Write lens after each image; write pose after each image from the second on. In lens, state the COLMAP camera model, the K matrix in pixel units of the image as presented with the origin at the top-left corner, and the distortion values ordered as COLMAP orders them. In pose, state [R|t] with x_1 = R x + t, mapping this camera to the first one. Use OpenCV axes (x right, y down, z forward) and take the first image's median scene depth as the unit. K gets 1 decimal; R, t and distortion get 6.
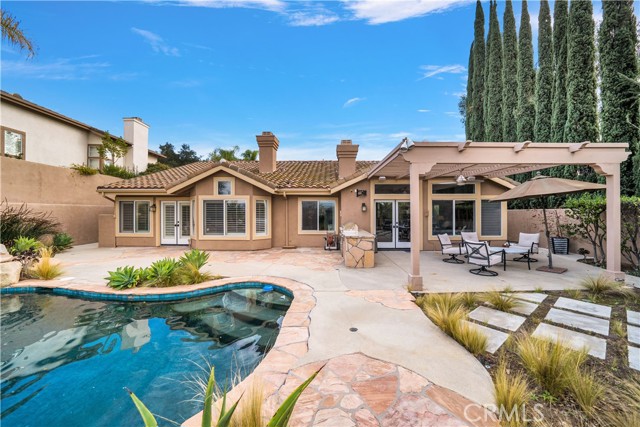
lens RADIAL K [[225.2, 0, 333.5], [0, 225.2, 211.2], [0, 0, 1]] dist [-0.016452, 0.000000]
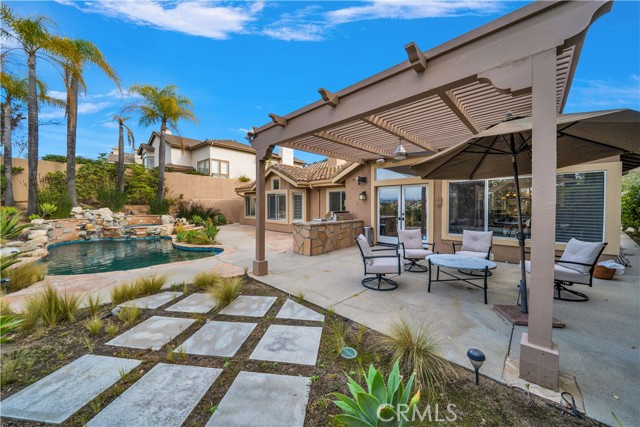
lens RADIAL K [[225.2, 0, 333.5], [0, 225.2, 211.2], [0, 0, 1]] dist [-0.016452, 0.000000]
pose [[0.725435, 0.015128, -0.688125, 0.673637], [0.004327, 0.999638, 0.026537, 0.020415], [0.688277, -0.022229, 0.725107, 0.260801]]
